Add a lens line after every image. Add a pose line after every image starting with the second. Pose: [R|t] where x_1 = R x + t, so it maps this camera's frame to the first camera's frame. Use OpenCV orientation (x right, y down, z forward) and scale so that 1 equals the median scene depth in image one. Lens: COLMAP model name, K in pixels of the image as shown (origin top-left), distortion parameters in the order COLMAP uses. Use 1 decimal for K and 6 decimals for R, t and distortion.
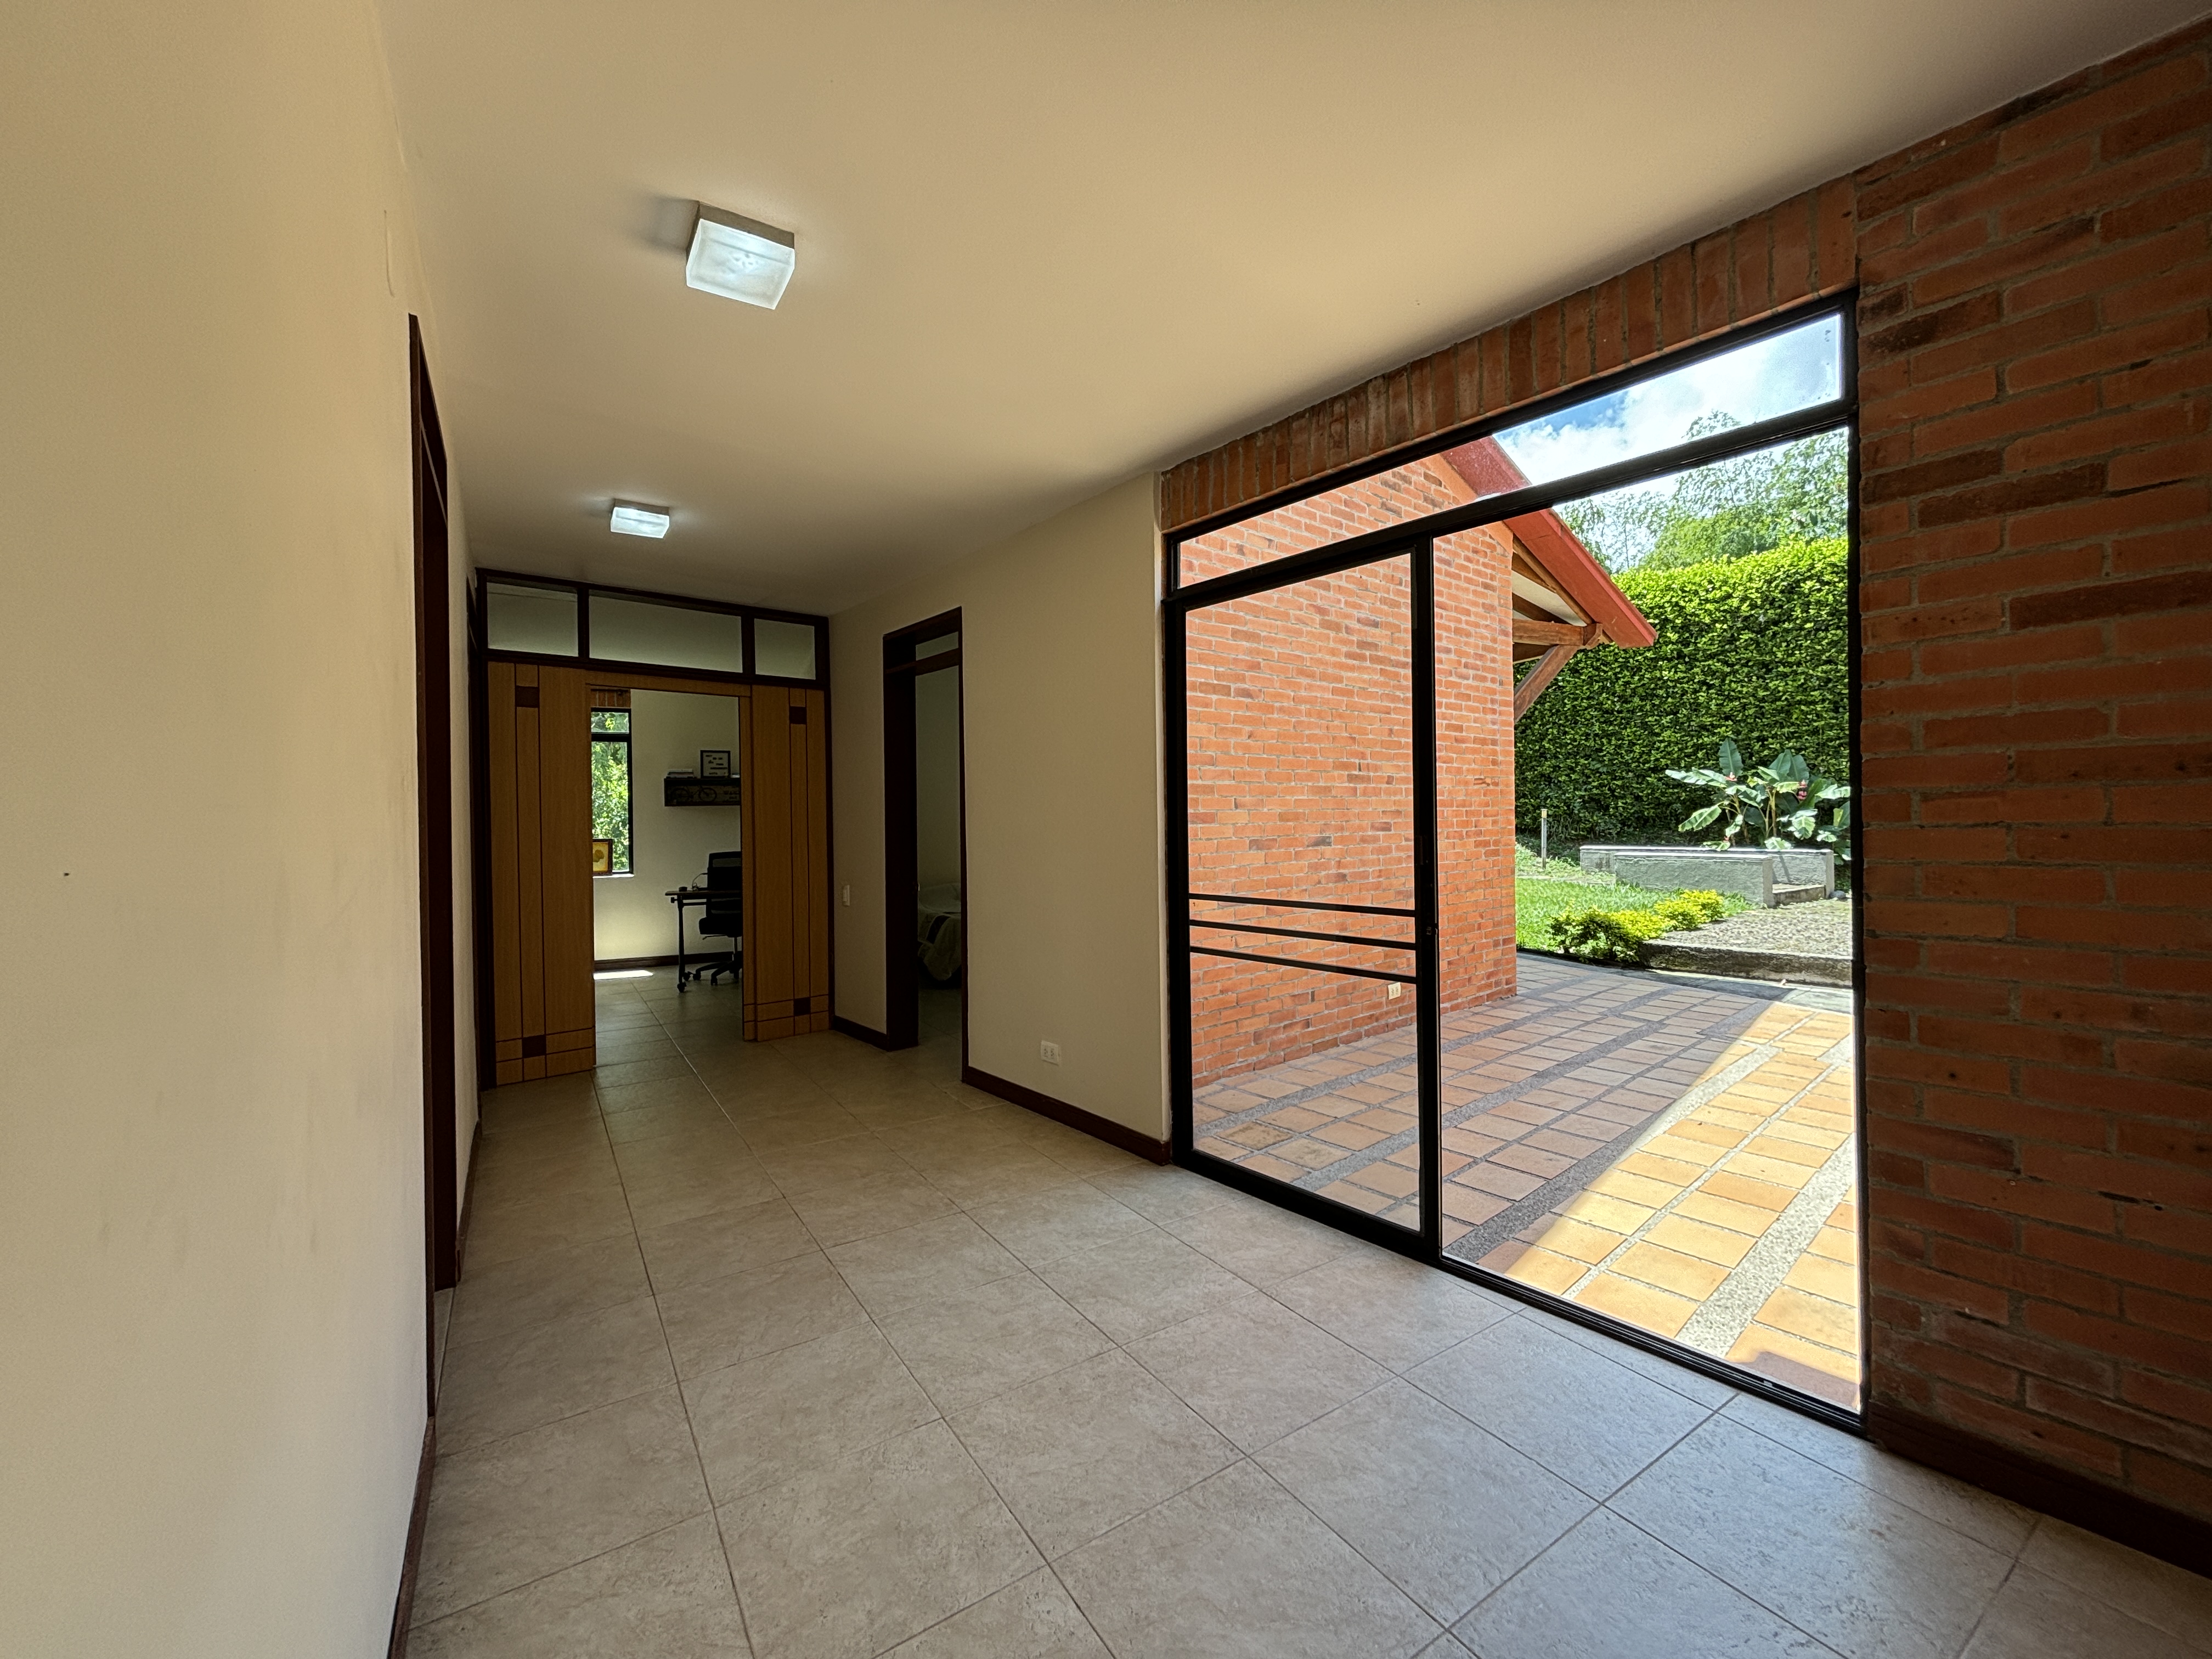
lens RADIAL K [[895.1, 0, 1108.6], [0, 895.1, 824.6], [0, 0, 1]] dist [-0.000321, -0.000141]
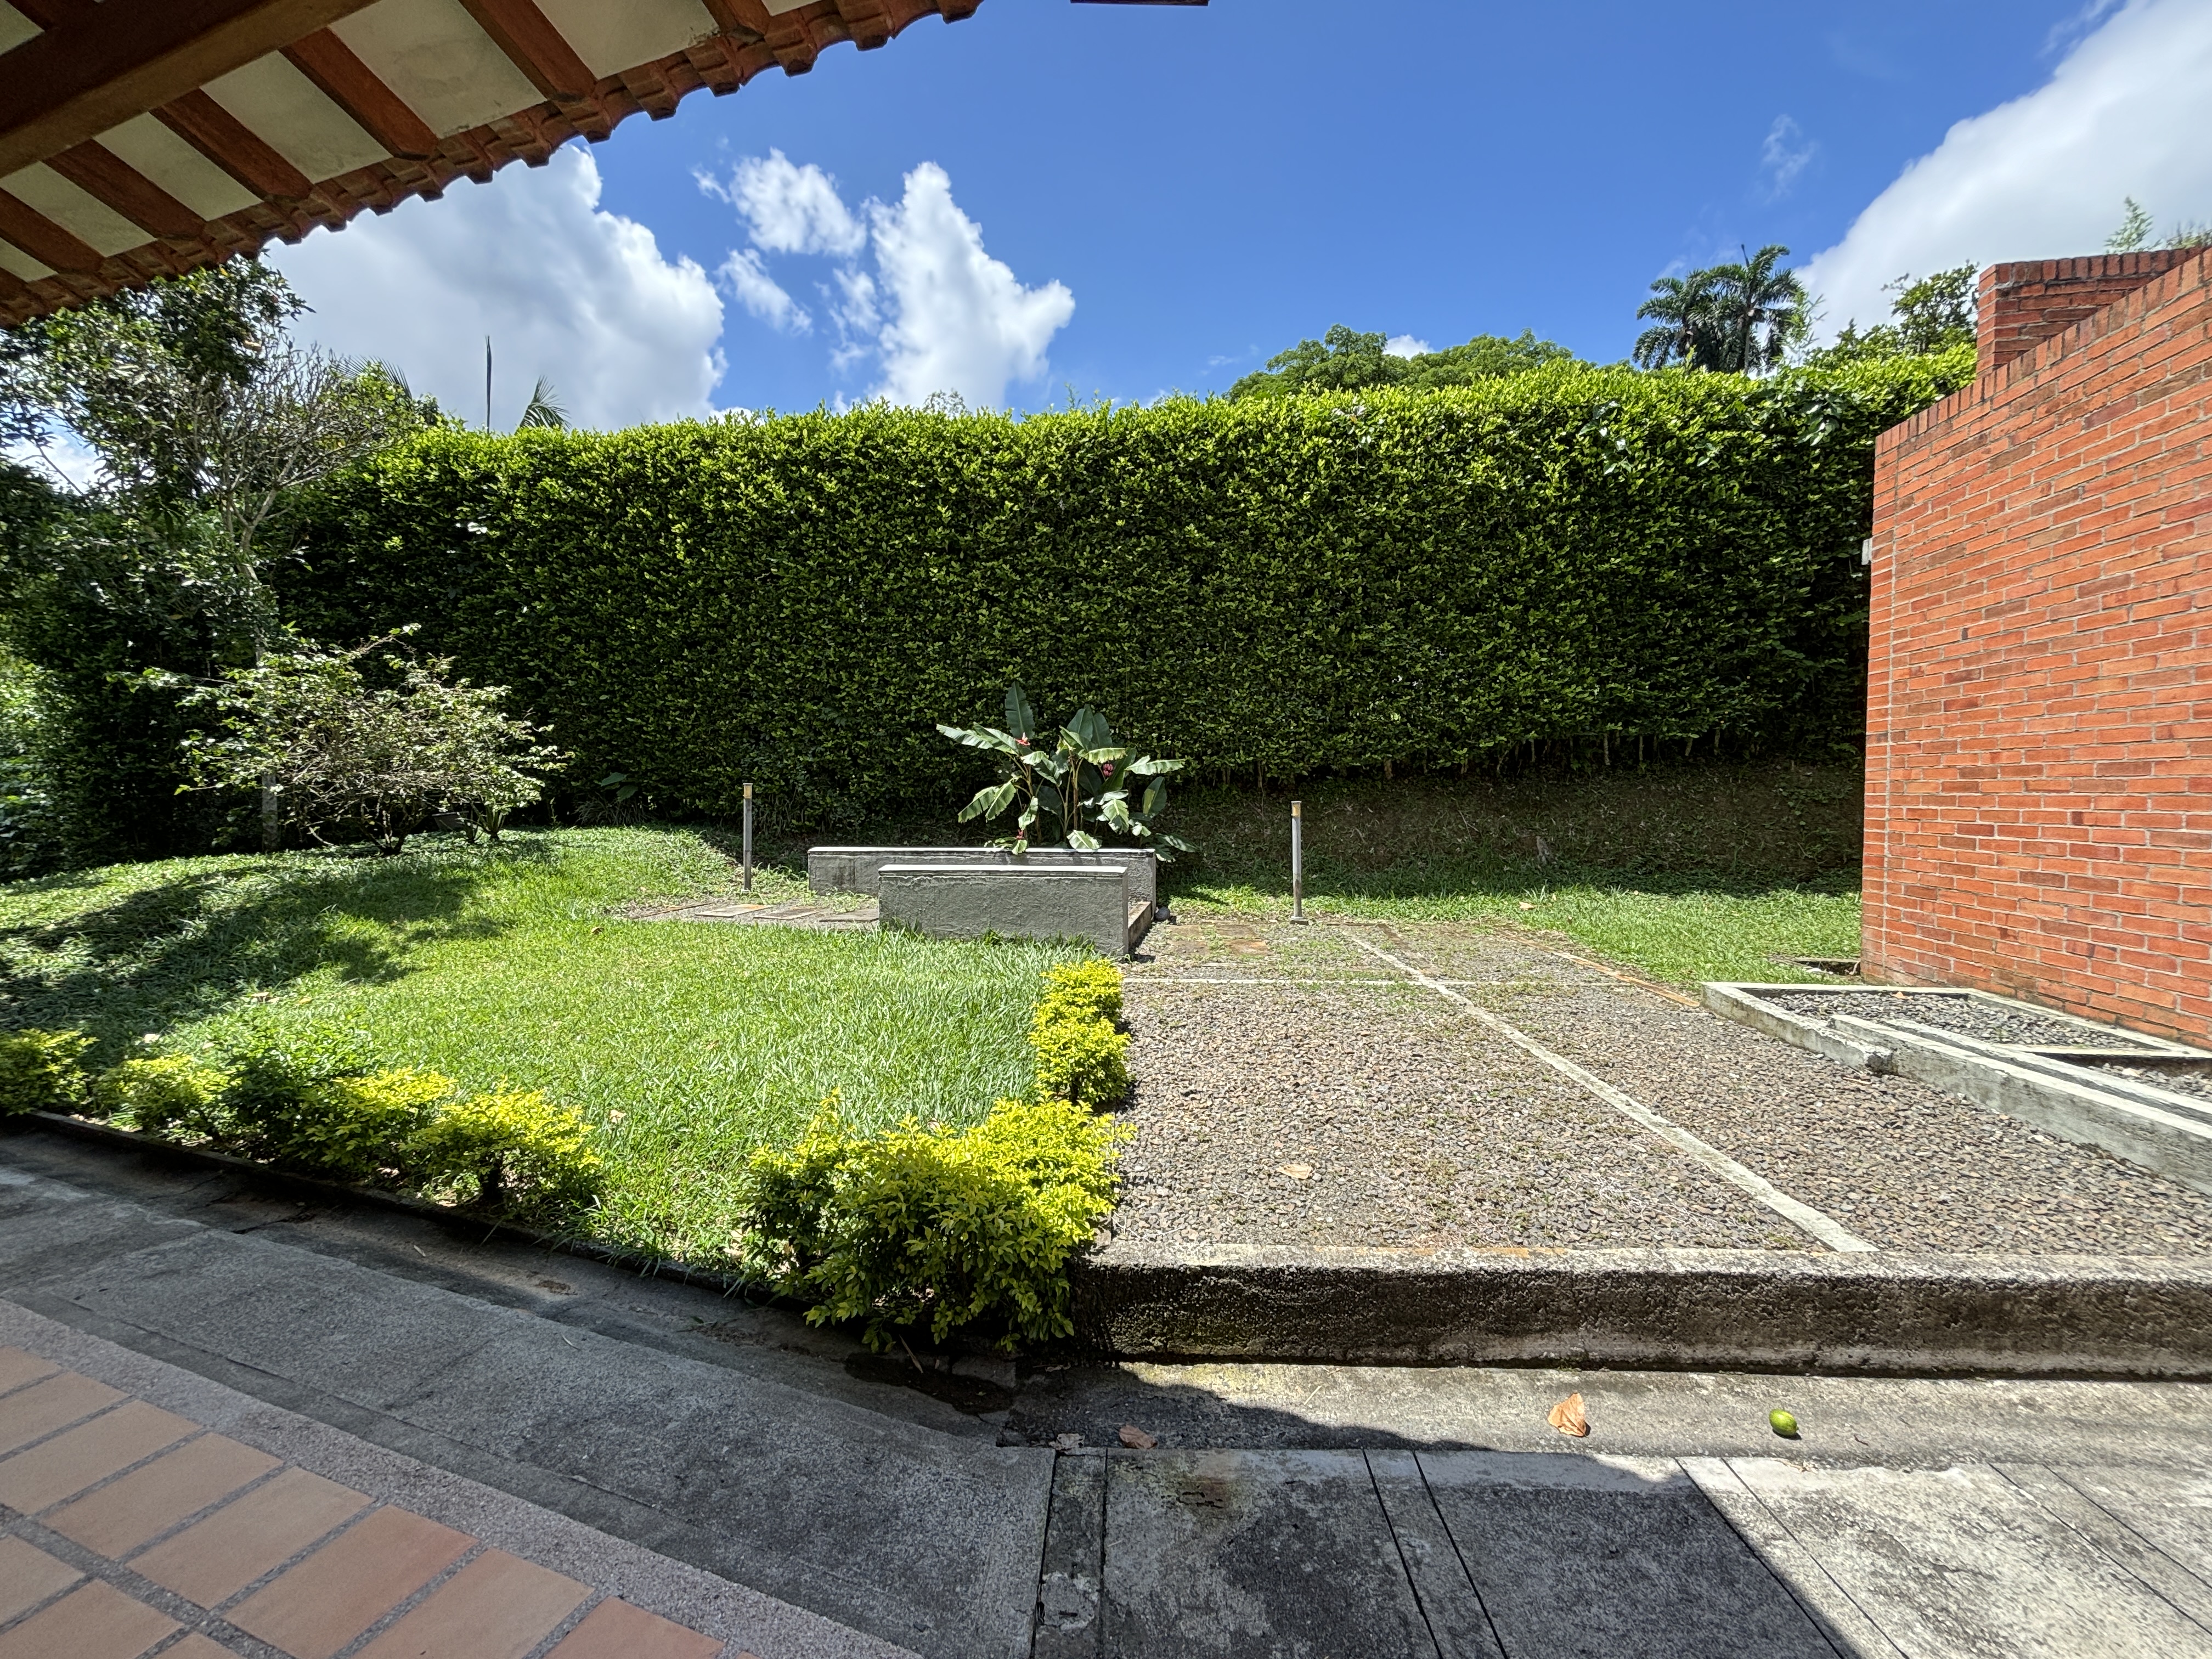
lens RADIAL K [[883.0, 0, 1109.8], [0, 883.0, 819.9], [0, 0, 1]] dist [0.053185, -0.000032]
pose [[0.673458, -0.003672, 0.739217, 0.252825], [-0.005327, 0.999938, 0.009821, -0.000503], [-0.739207, -0.010552, 0.673396, 0.507468]]
